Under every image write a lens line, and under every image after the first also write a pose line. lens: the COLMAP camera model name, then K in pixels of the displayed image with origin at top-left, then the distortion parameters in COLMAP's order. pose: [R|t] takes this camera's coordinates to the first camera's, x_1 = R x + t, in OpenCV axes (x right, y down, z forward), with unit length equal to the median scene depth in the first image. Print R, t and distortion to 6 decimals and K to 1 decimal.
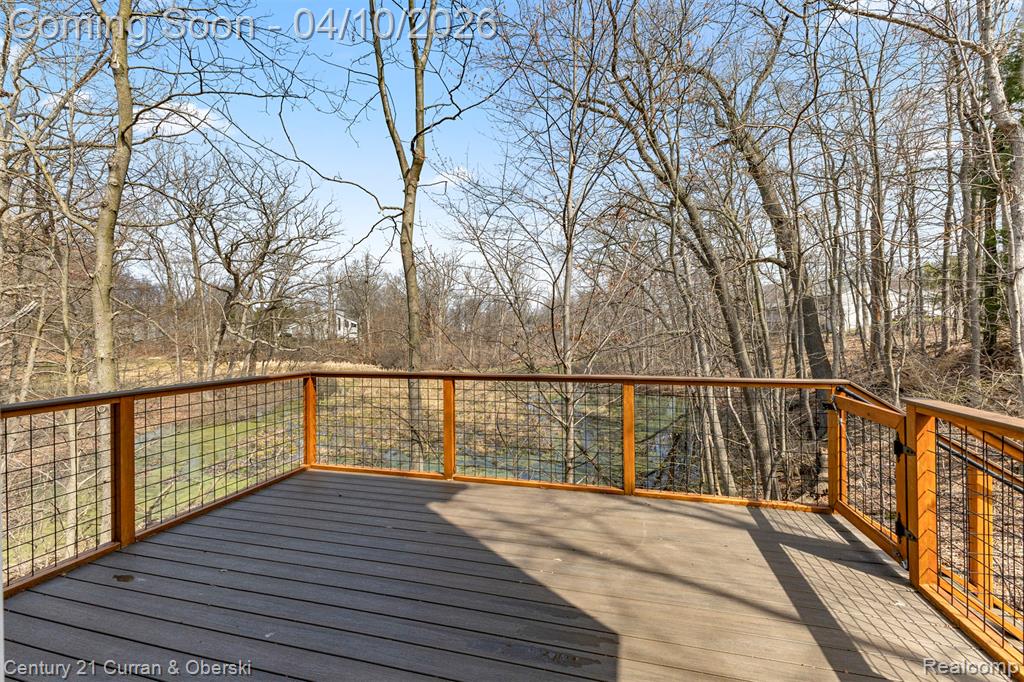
lens RADIAL K [[449.5, 0, 513.6], [0, 449.5, 336.0], [0, 0, 1]] dist [0.012024, -0.000024]
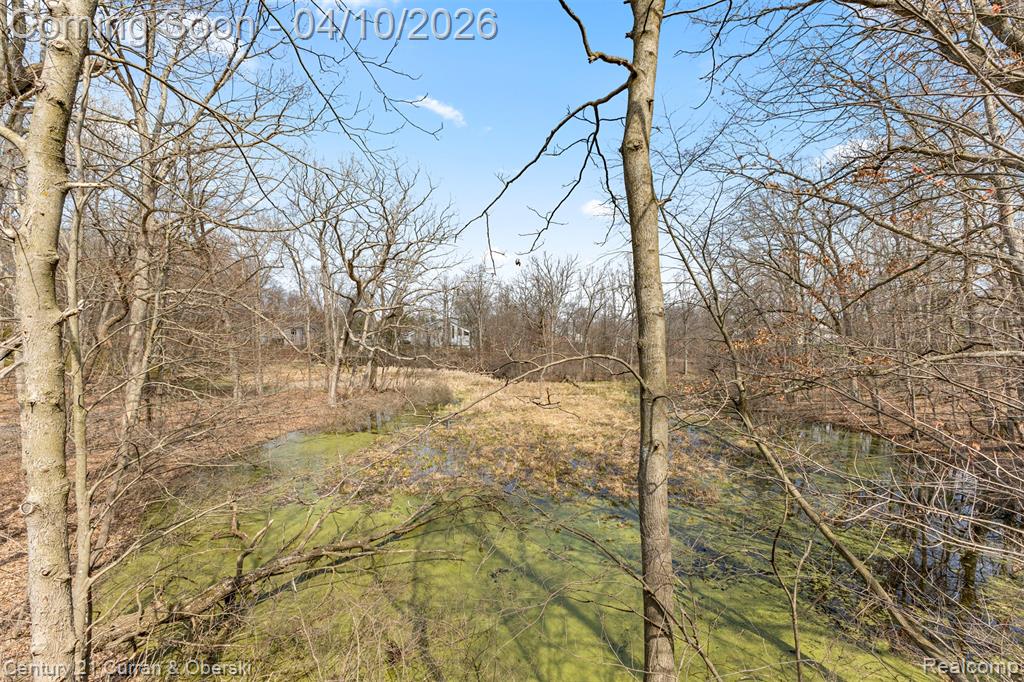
lens RADIAL K [[449.5, 0, 513.6], [0, 449.5, 336.0], [0, 0, 1]] dist [0.012024, -0.000024]
pose [[0.972861, 0.013301, -0.231008, -0.045399], [-0.018034, 0.999668, -0.018391, -0.003736], [0.230687, 0.022058, 0.972778, 0.101523]]
